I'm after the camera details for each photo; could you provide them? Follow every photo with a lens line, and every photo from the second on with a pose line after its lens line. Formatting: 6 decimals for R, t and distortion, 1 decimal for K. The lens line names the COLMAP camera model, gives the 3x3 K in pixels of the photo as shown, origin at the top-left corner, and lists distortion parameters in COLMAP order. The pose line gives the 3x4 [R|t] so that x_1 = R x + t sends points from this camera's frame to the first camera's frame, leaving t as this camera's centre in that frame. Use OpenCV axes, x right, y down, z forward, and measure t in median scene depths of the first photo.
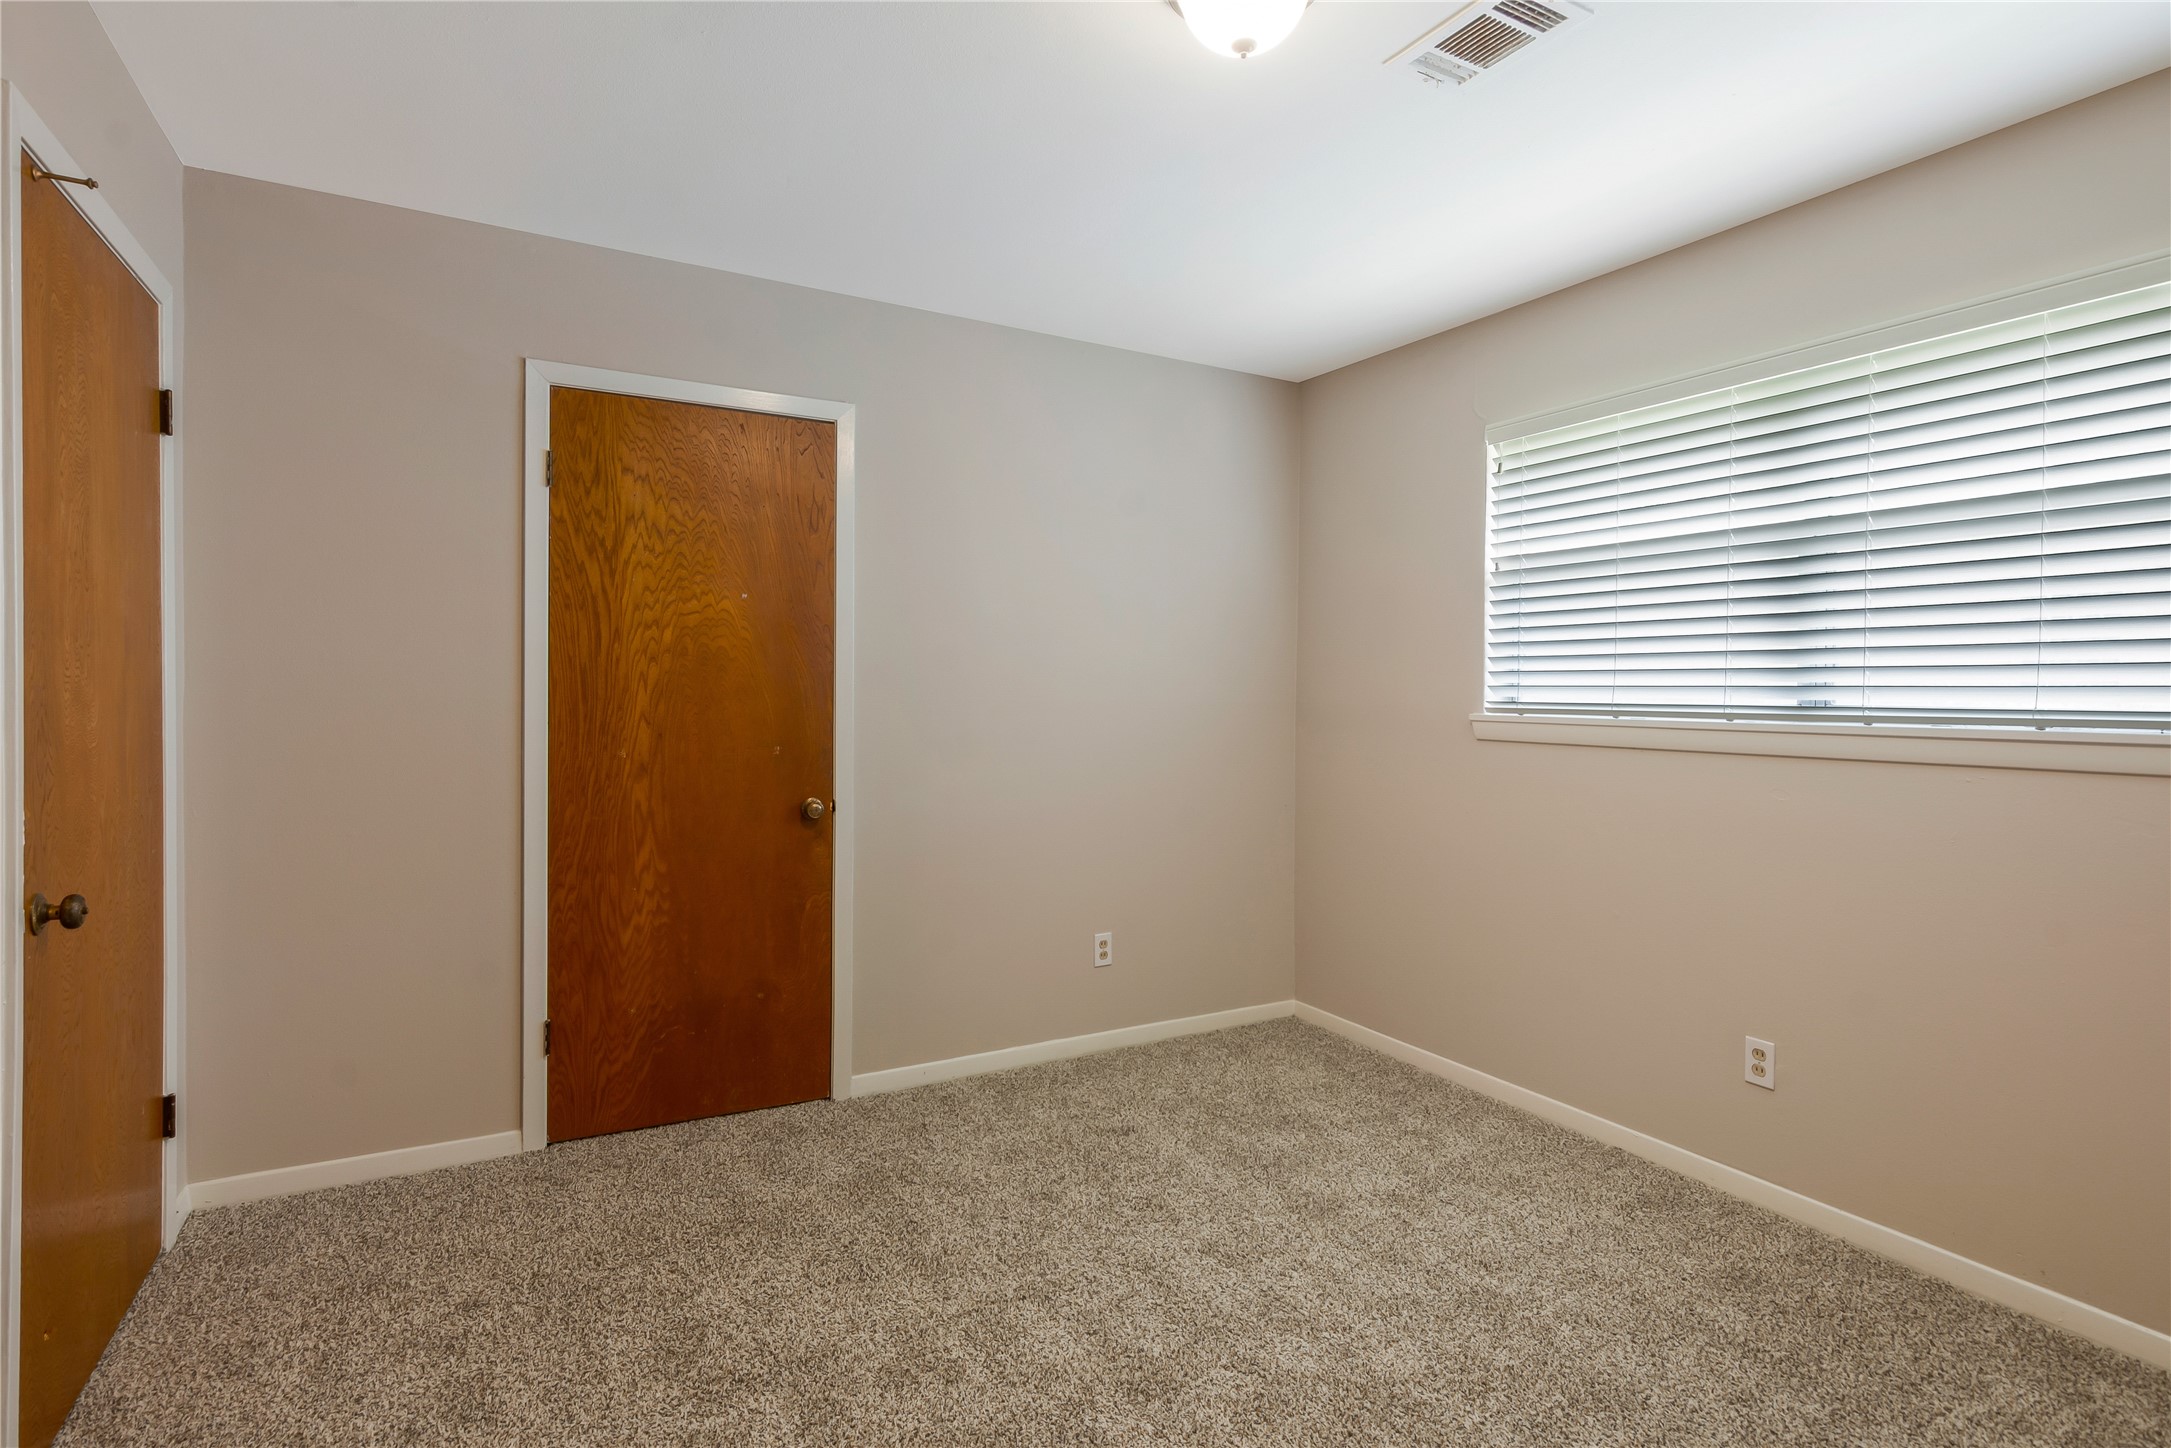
lens RADIAL K [[1078.4, 0, 1084.8], [0, 1078.4, 712.9], [0, 0, 1]] dist [-0.010703, 0.004508]
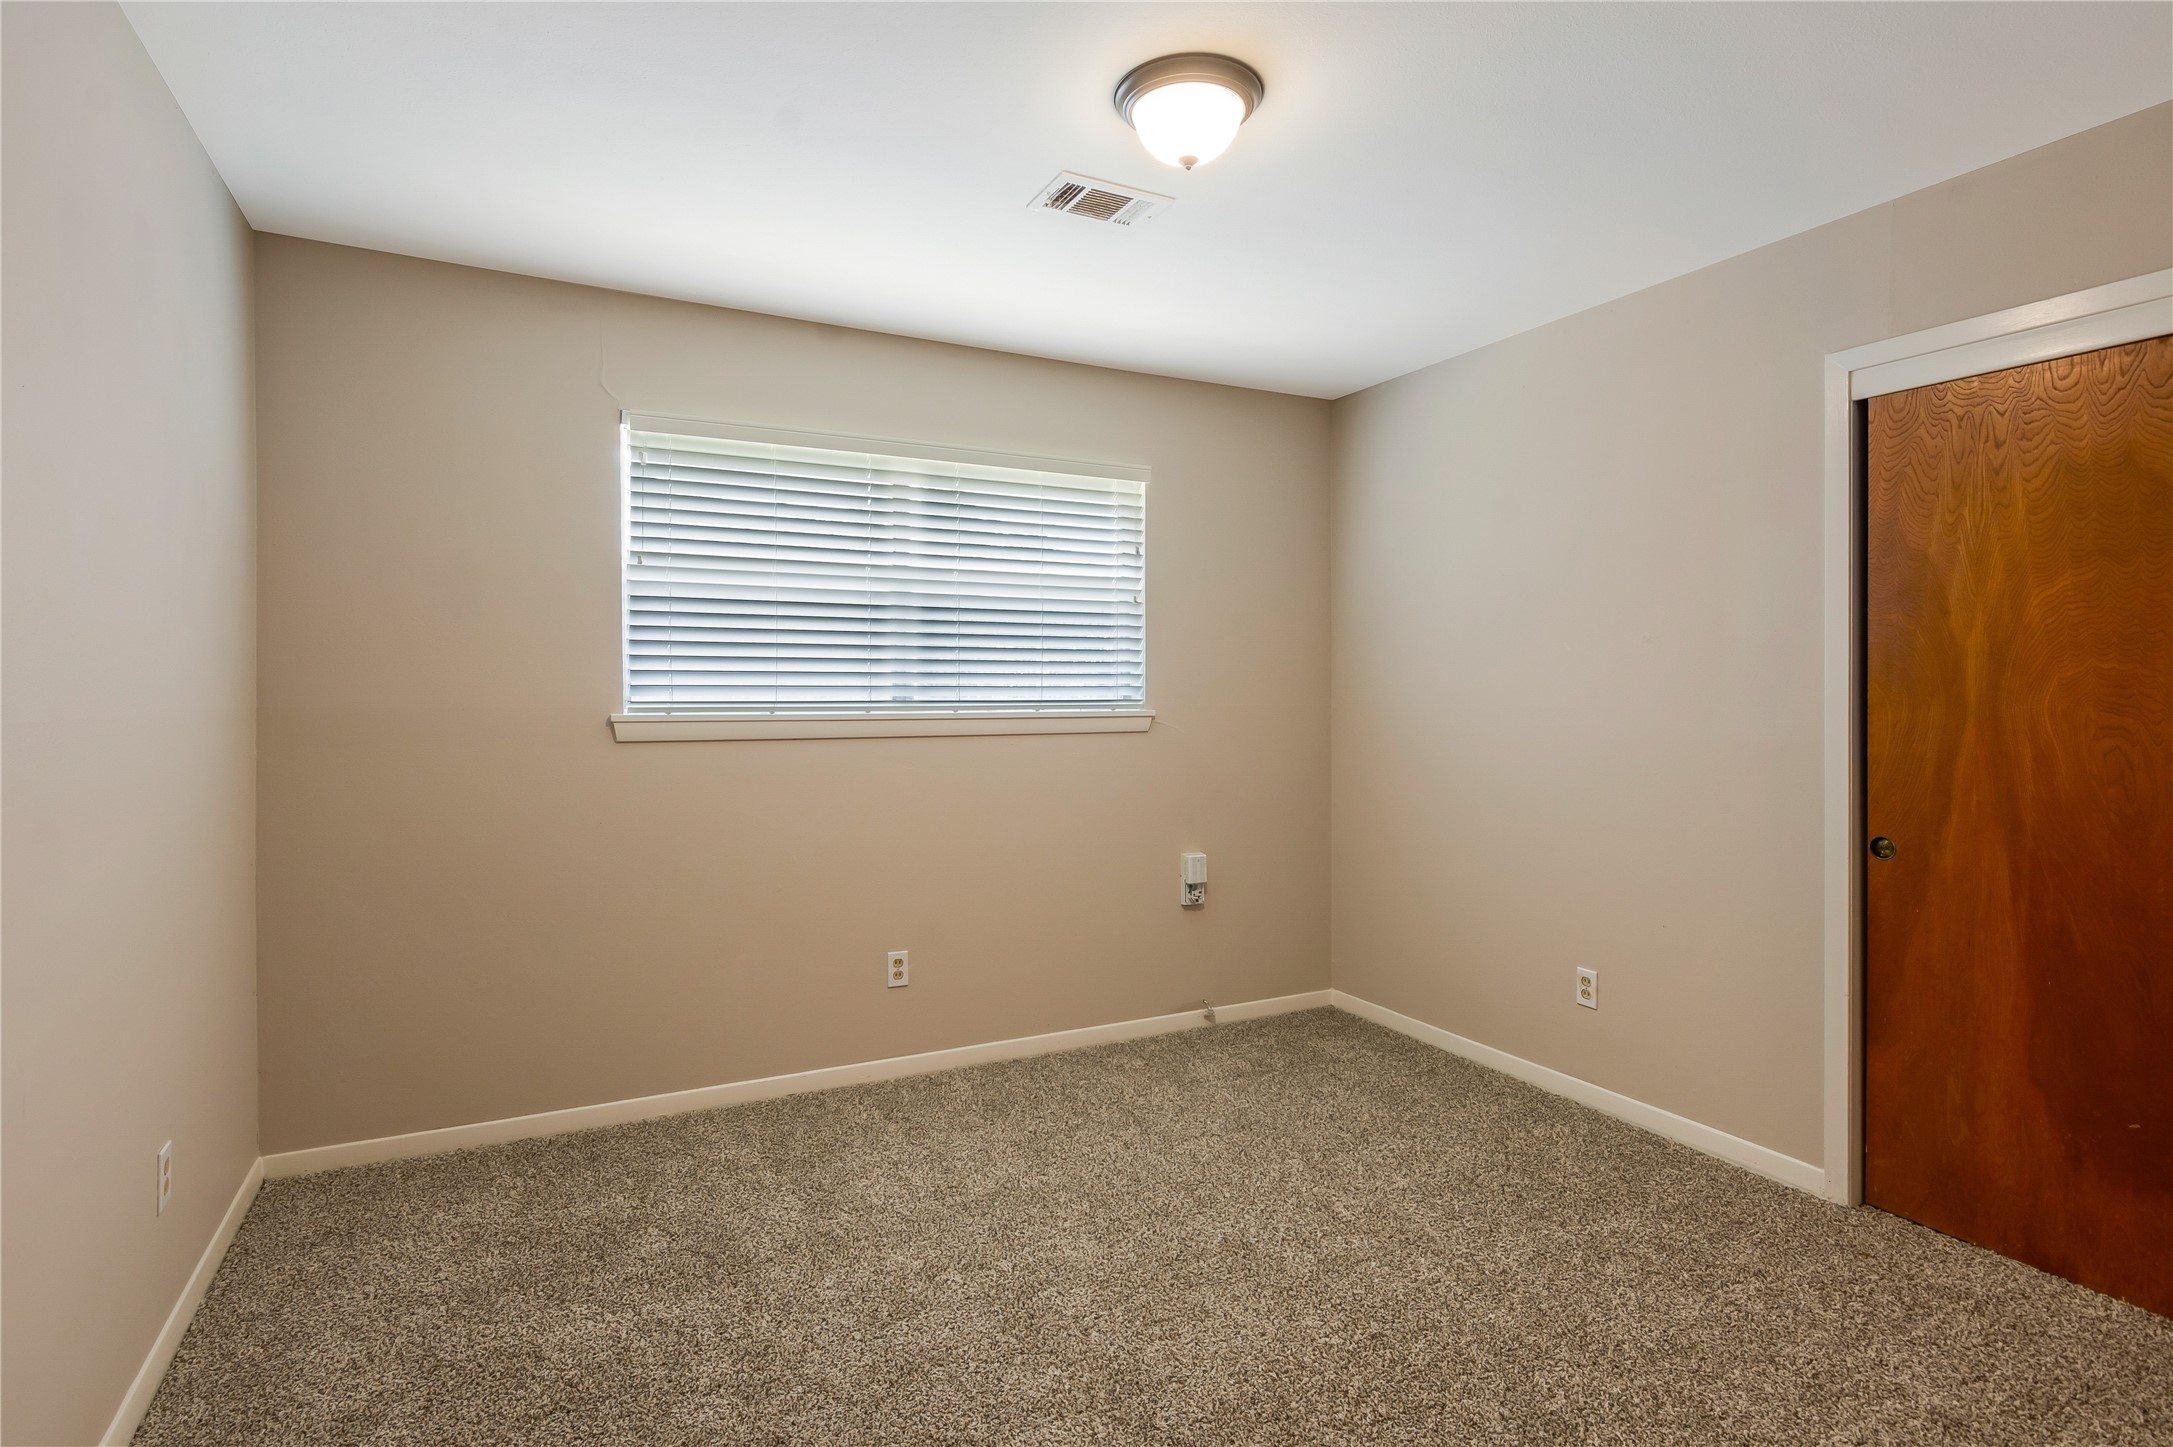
lens RADIAL K [[1079.4, 0, 1088.1], [0, 1079.4, 713.8], [0, 0, 1]] dist [-0.010703, 0.004508]
pose [[0.030614, -0.024966, 0.999219, -0.608318], [0.018650, 0.999528, 0.024402, -0.016435], [-0.999357, 0.017888, 0.031065, 0.641764]]
